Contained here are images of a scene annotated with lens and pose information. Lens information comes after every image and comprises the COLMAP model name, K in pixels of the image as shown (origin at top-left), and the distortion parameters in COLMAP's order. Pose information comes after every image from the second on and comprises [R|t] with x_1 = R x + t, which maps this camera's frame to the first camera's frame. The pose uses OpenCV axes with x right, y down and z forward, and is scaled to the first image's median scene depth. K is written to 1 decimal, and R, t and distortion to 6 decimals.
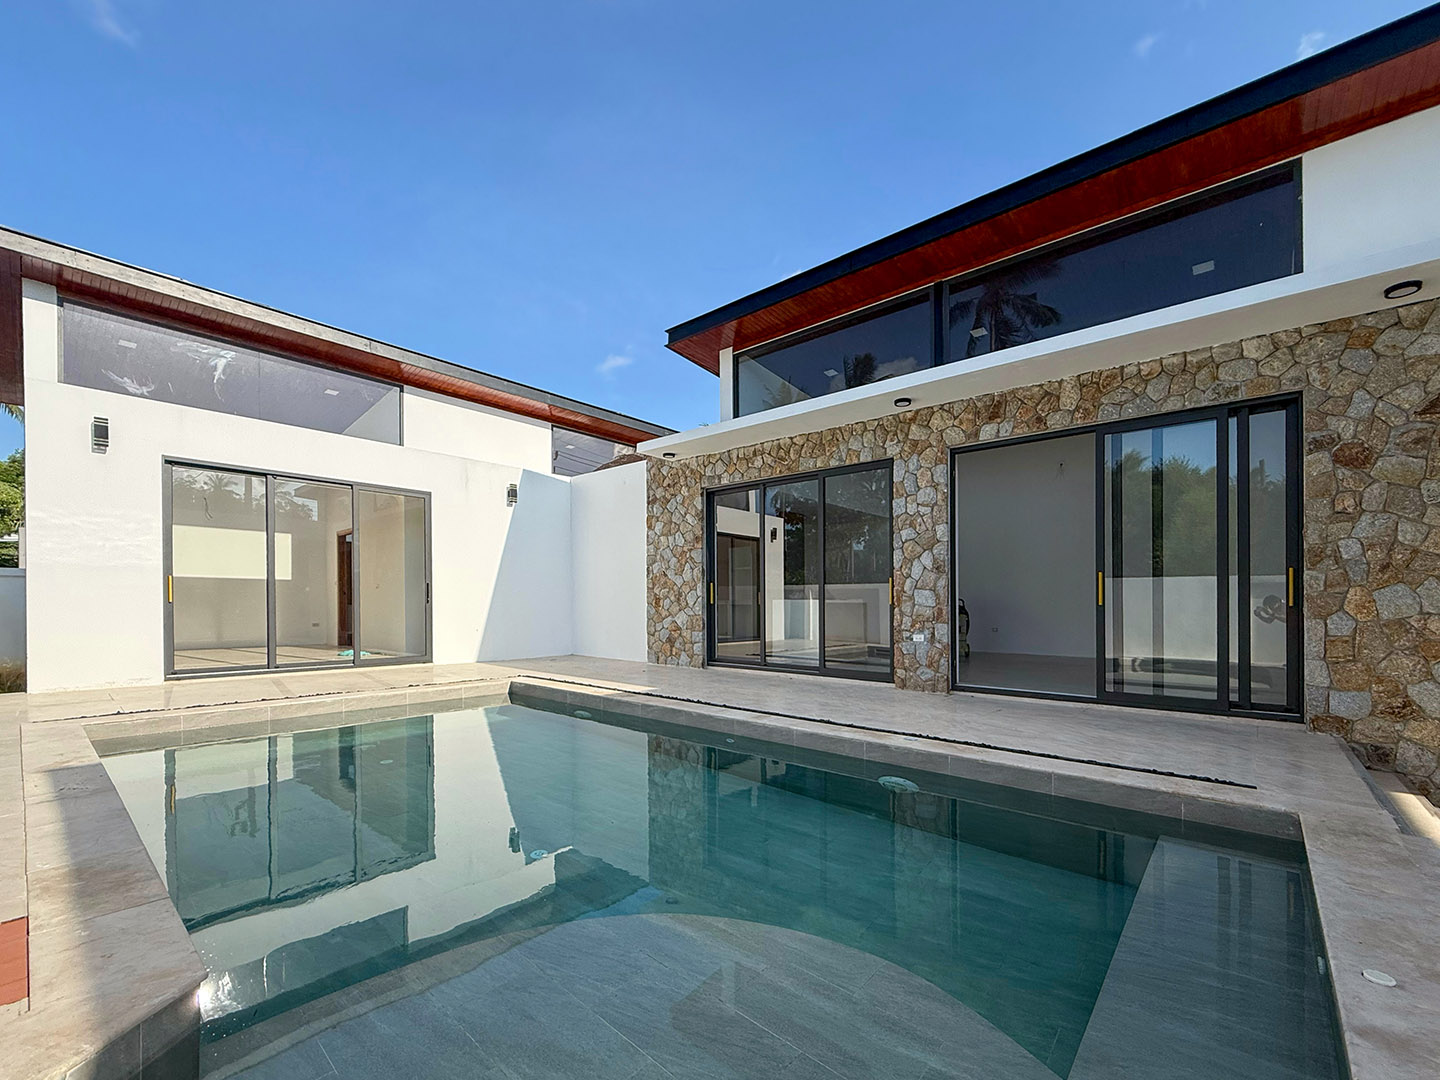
lens RADIAL K [[585.9, 0, 802.7], [0, 585.9, 578.8], [0, 0, 1]] dist [0.000351, 0.000586]
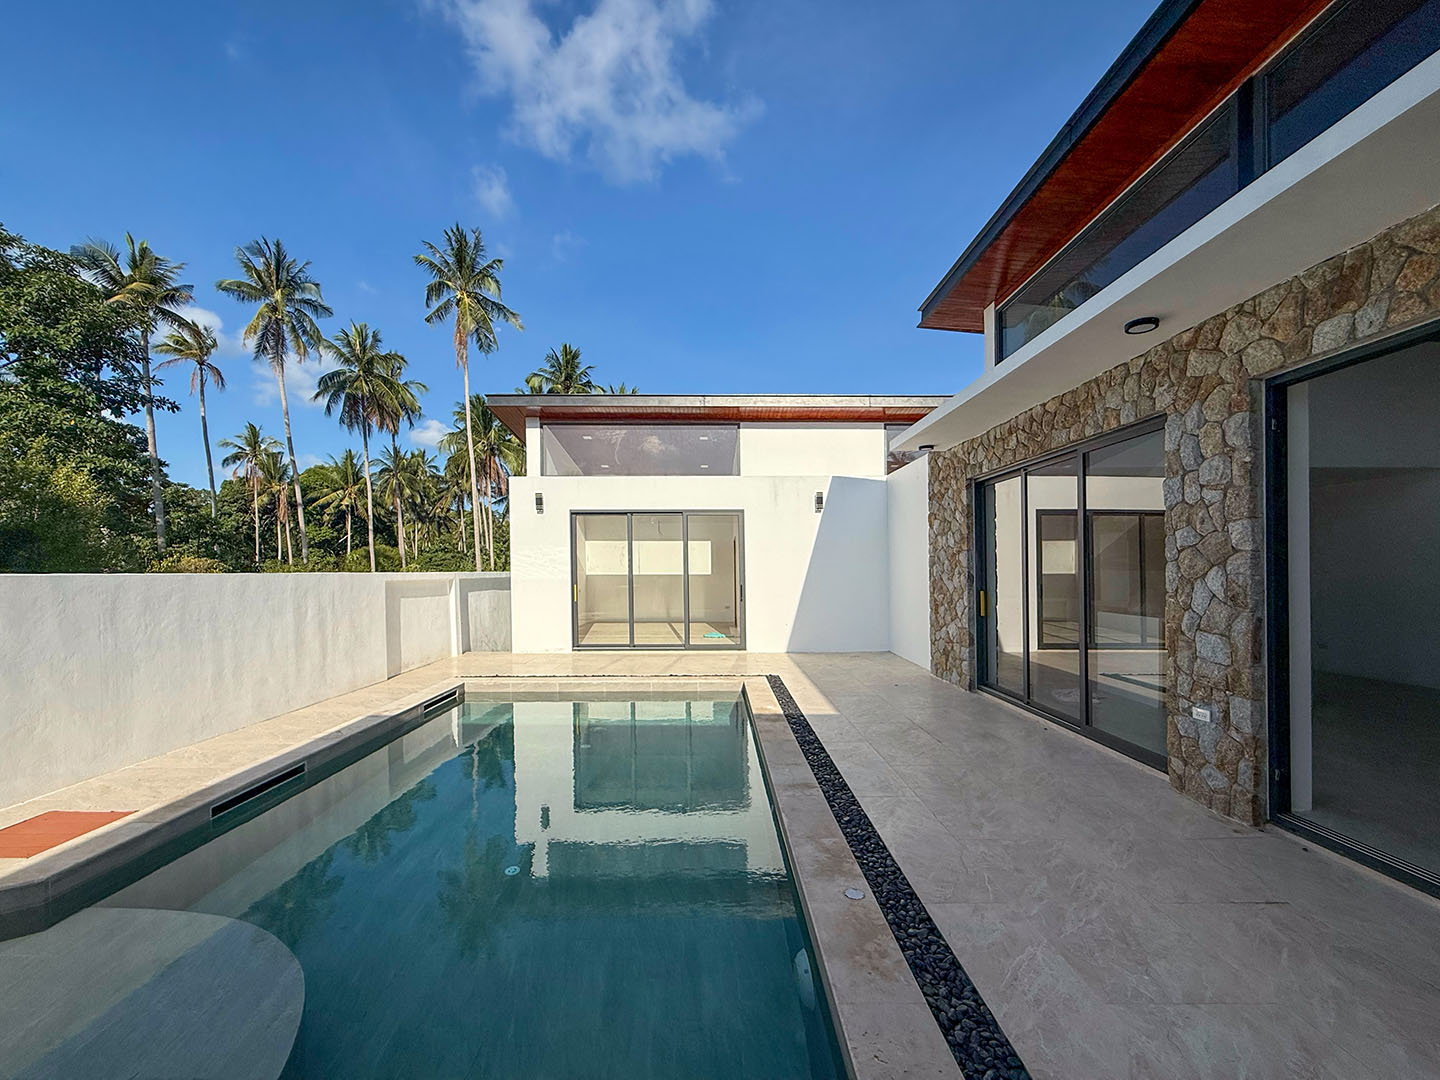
lens RADIAL K [[585.9, 0, 764.5], [0, 585.9, 558.0], [0, 0, 1]] dist [0.000351, 0.000586]
pose [[0.646692, -0.001582, -0.762750, 0.443008], [0.013656, 0.999862, 0.009504, -0.082176], [0.762629, -0.016563, 0.646624, 0.351071]]
